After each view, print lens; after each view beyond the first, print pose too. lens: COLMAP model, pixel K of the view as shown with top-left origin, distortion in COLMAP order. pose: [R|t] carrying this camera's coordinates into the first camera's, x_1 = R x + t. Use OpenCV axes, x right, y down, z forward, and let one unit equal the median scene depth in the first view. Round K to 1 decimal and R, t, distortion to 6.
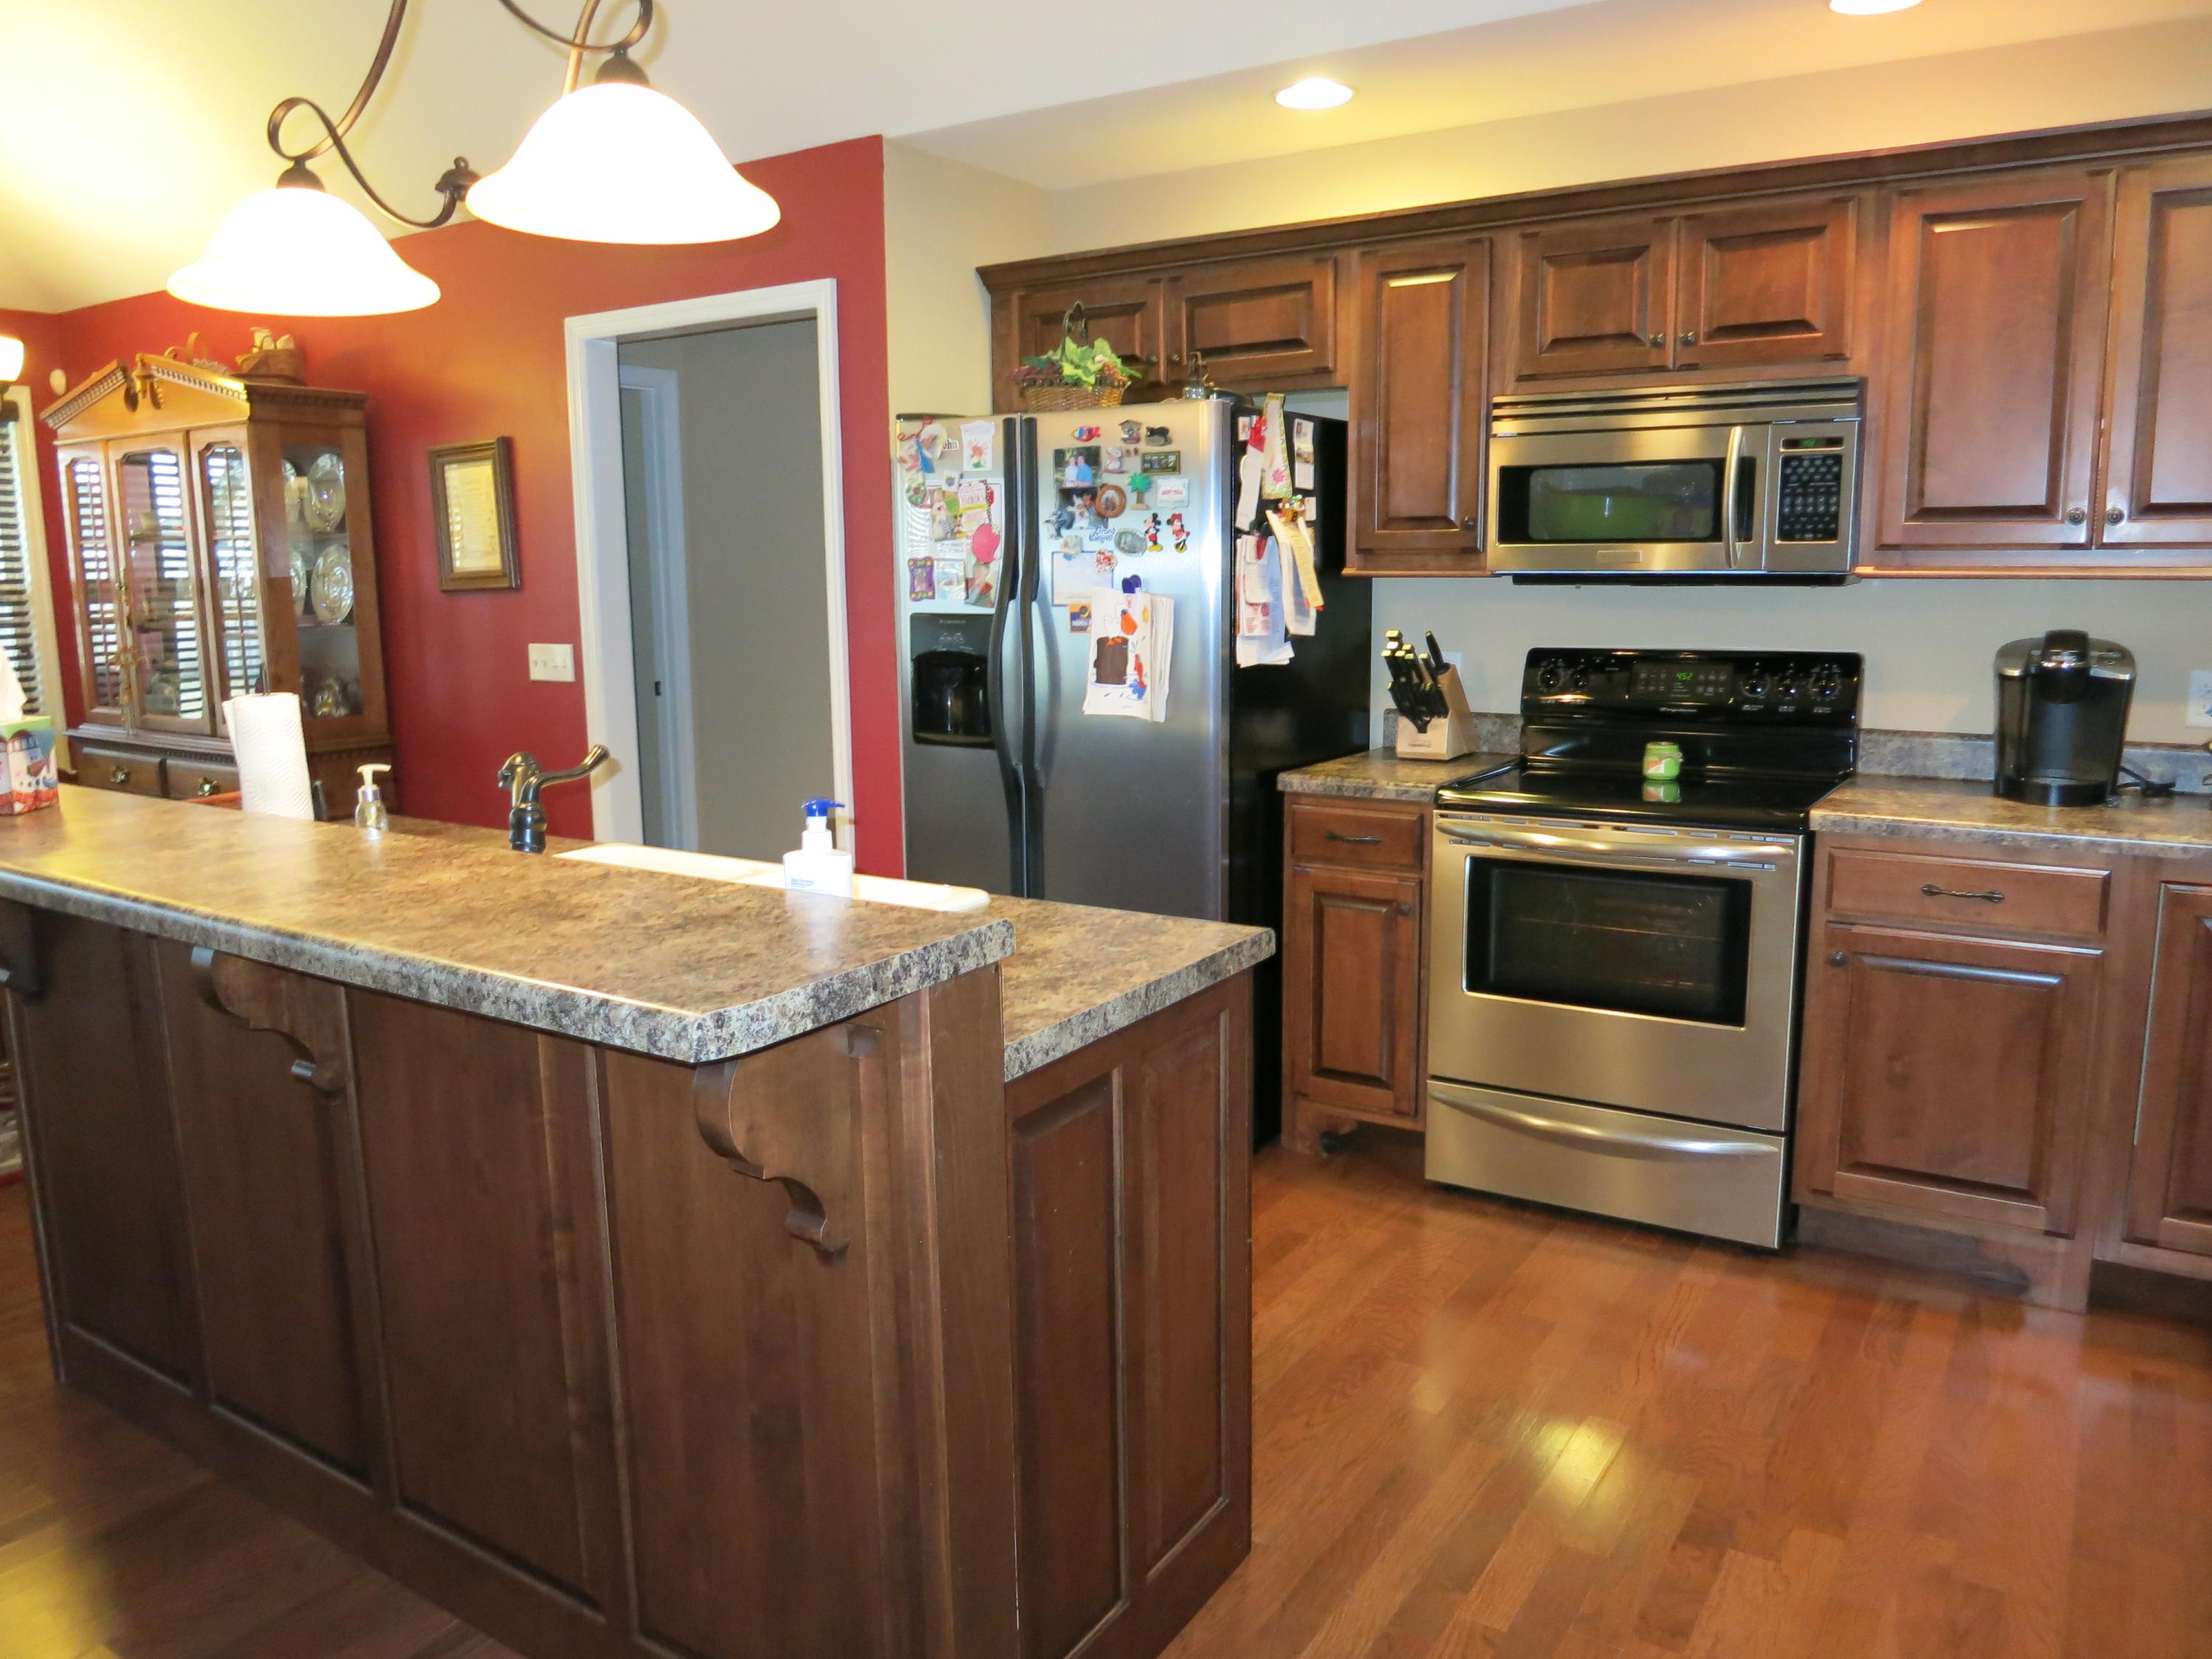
lens RADIAL K [[1578.0, 0, 1119.9], [0, 1578.0, 825.6], [0, 0, 1]] dist [-0.041292, -0.008769]
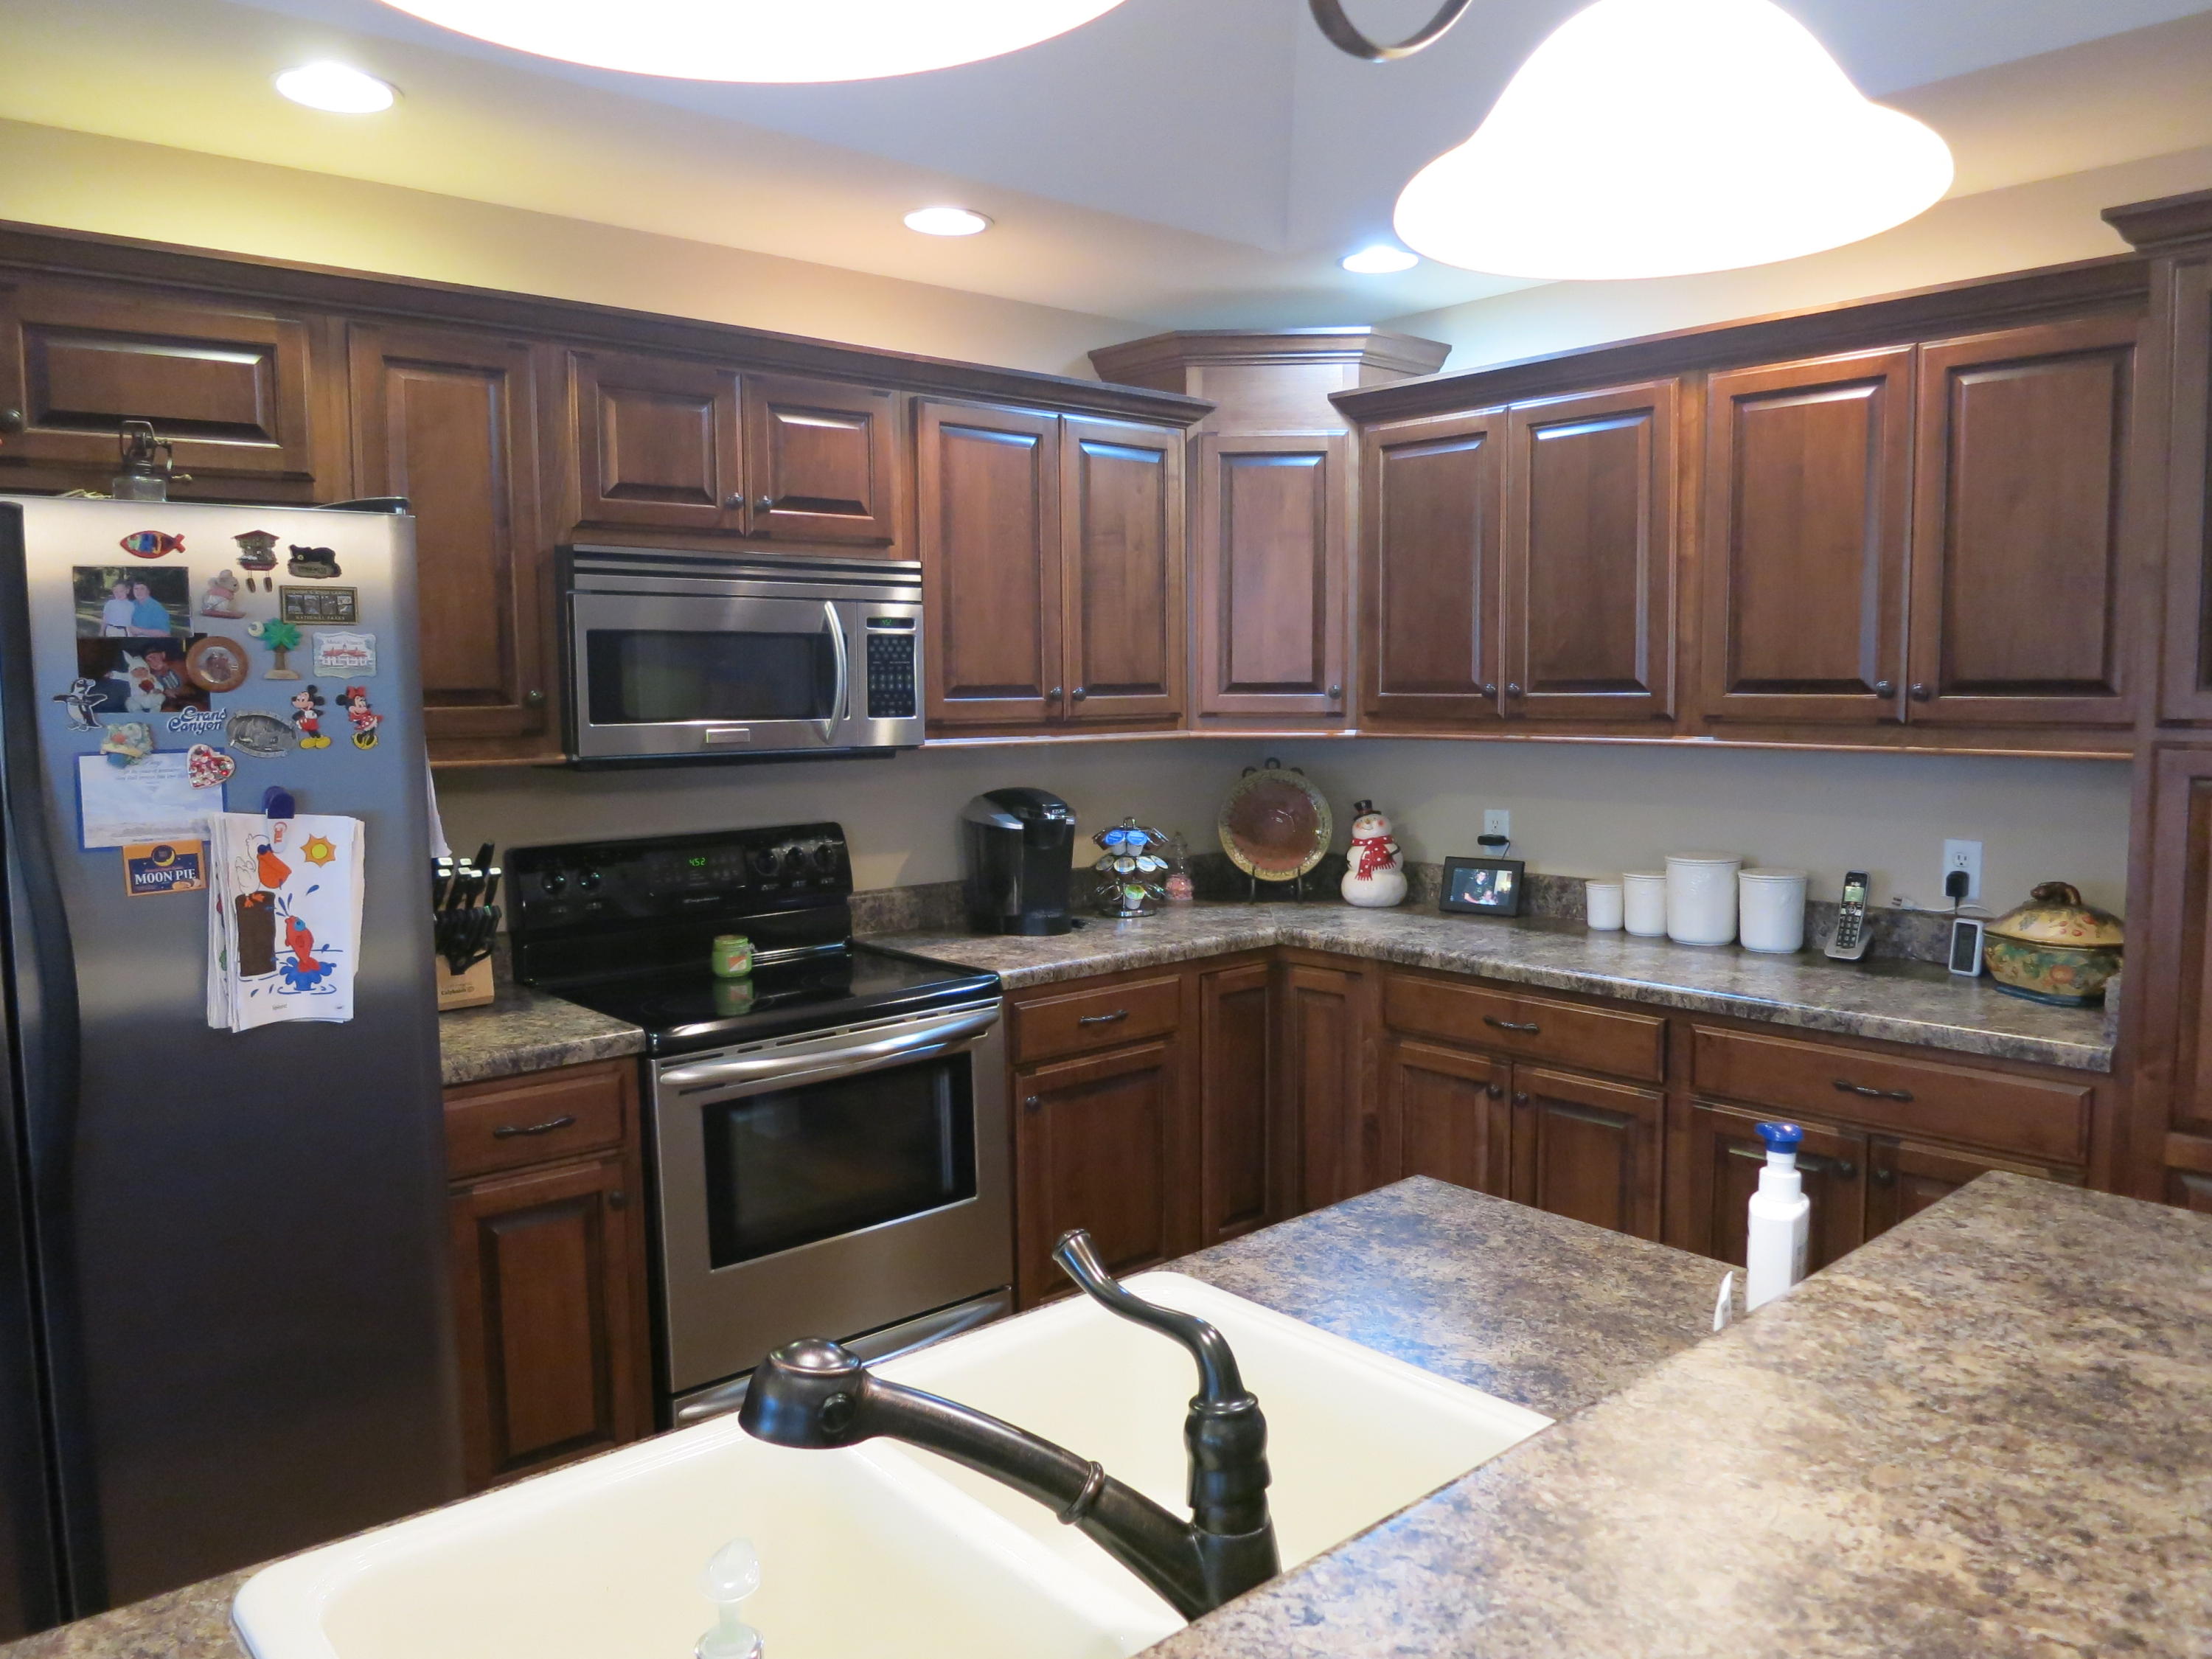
lens RADIAL K [[1578.0, 0, 1116.3], [0, 1578.0, 830.8], [0, 0, 1]] dist [-0.041292, -0.008769]
pose [[0.269538, -0.080459, 0.959623, -0.475861], [0.161764, 0.986126, 0.037245, -0.113444], [-0.949306, 0.145193, 0.278814, 0.536159]]
